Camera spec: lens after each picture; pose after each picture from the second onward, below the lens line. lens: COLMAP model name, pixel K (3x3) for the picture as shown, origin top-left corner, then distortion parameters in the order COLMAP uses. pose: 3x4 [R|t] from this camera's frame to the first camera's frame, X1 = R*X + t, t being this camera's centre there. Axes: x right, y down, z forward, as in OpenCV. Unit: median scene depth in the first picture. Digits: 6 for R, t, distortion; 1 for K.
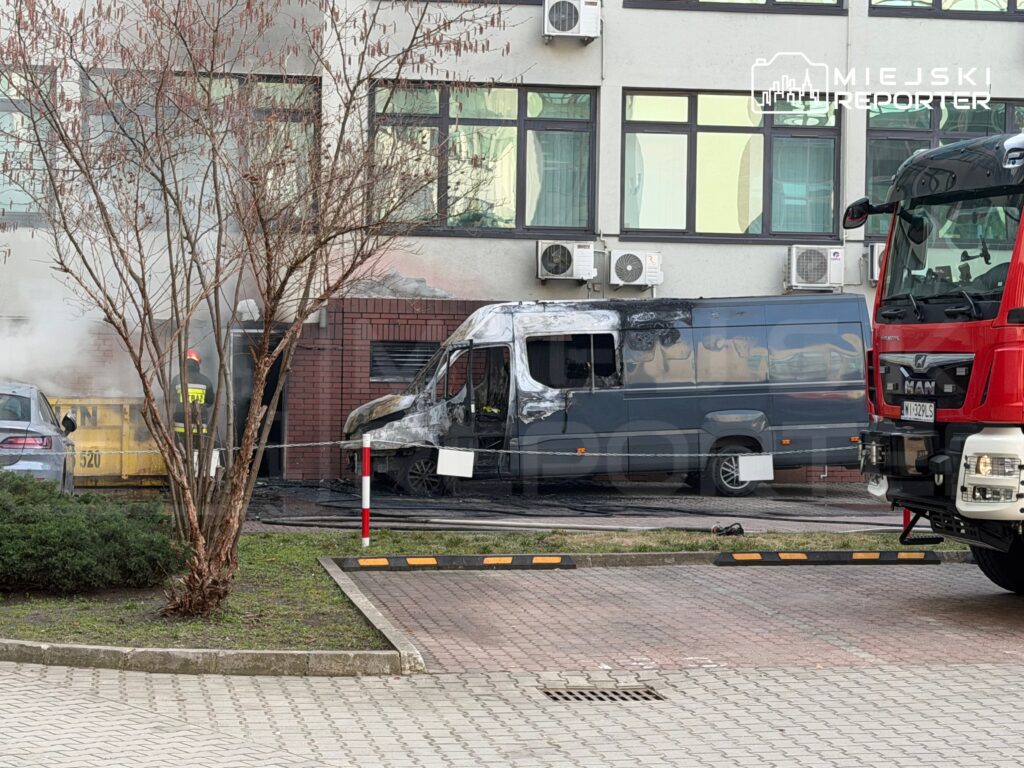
lens RADIAL K [[2190.2, 0, 509.6], [0, 2190.2, 362.5], [0, 0, 1]] dist [0.148584, -0.012102]
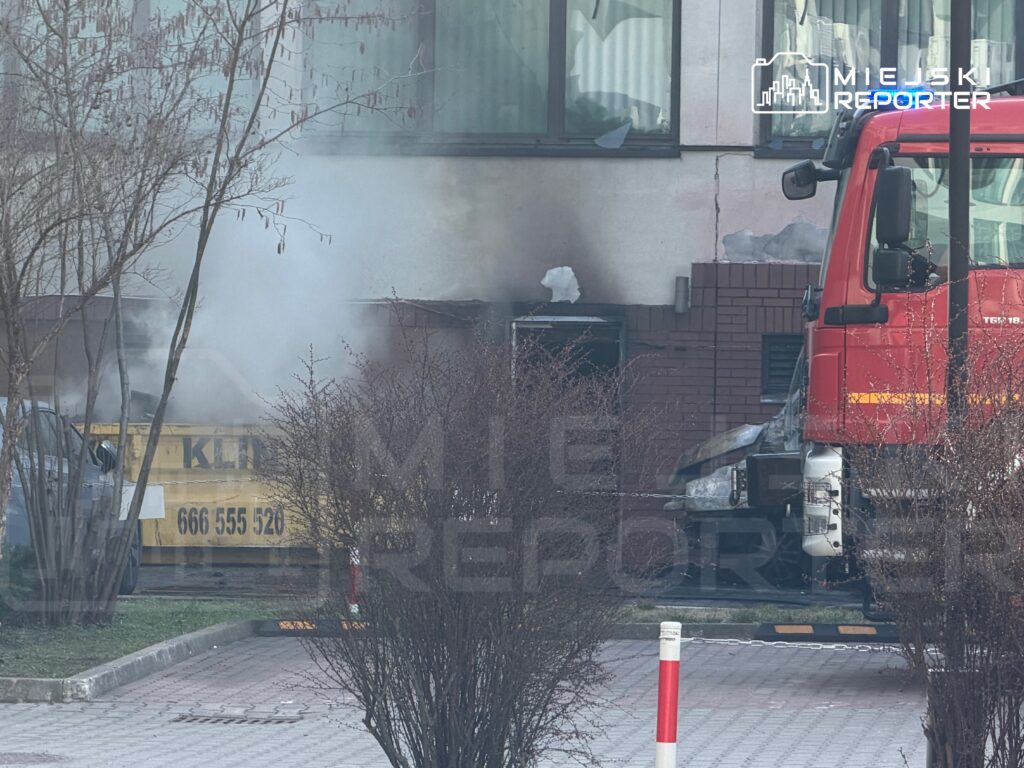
lens RADIAL K [[5534.2, 0, 512.0], [0, 5534.2, 384.0], [0, 0, 1]] dist [0.105697, 3.924703]
pose [[0.952430, 0.001712, -0.304753, 0.367480], [-0.001235, 0.999998, 0.001759, 0.001032], [0.304755, -0.001299, 0.952430, -0.511811]]
